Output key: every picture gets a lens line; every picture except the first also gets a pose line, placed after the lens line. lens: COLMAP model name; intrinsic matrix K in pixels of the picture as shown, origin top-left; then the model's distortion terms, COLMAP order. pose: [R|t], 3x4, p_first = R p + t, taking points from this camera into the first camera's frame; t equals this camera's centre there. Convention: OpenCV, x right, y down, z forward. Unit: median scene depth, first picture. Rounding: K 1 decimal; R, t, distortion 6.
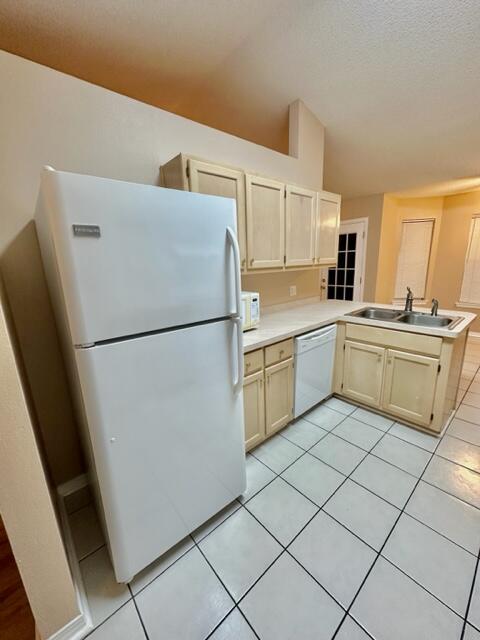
lens RADIAL K [[255.6, 0, 240.0], [0, 255.6, 320.0], [0, 0, 1]] dist [-0.003020, 0.000021]
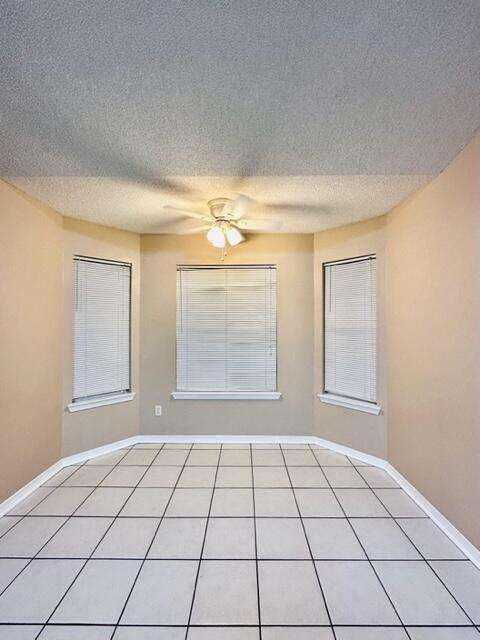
lens RADIAL K [[255.6, 0, 240.0], [0, 255.6, 320.0], [0, 0, 1]] dist [-0.003020, 0.000021]
pose [[0.662519, 0.042745, 0.747824, 0.955187], [0.142243, 0.973024, -0.181634, -0.213212], [-0.735415, 0.226709, 0.638567, 0.858074]]
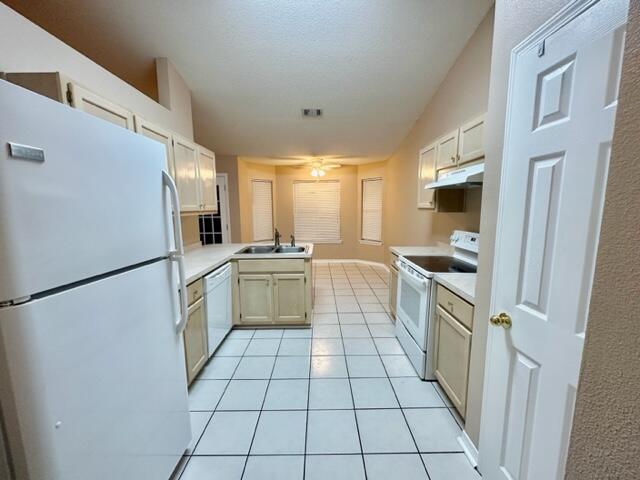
lens RADIAL K [[255.6, 0, 320.0], [0, 255.6, 240.0], [0, 0, 1]] dist [-0.003020, 0.000021]
pose [[0.653062, -0.065602, 0.754458, -0.234537], [0.154877, 0.986754, -0.048262, 0.039032], [-0.741298, 0.148366, 0.654572, -0.065471]]
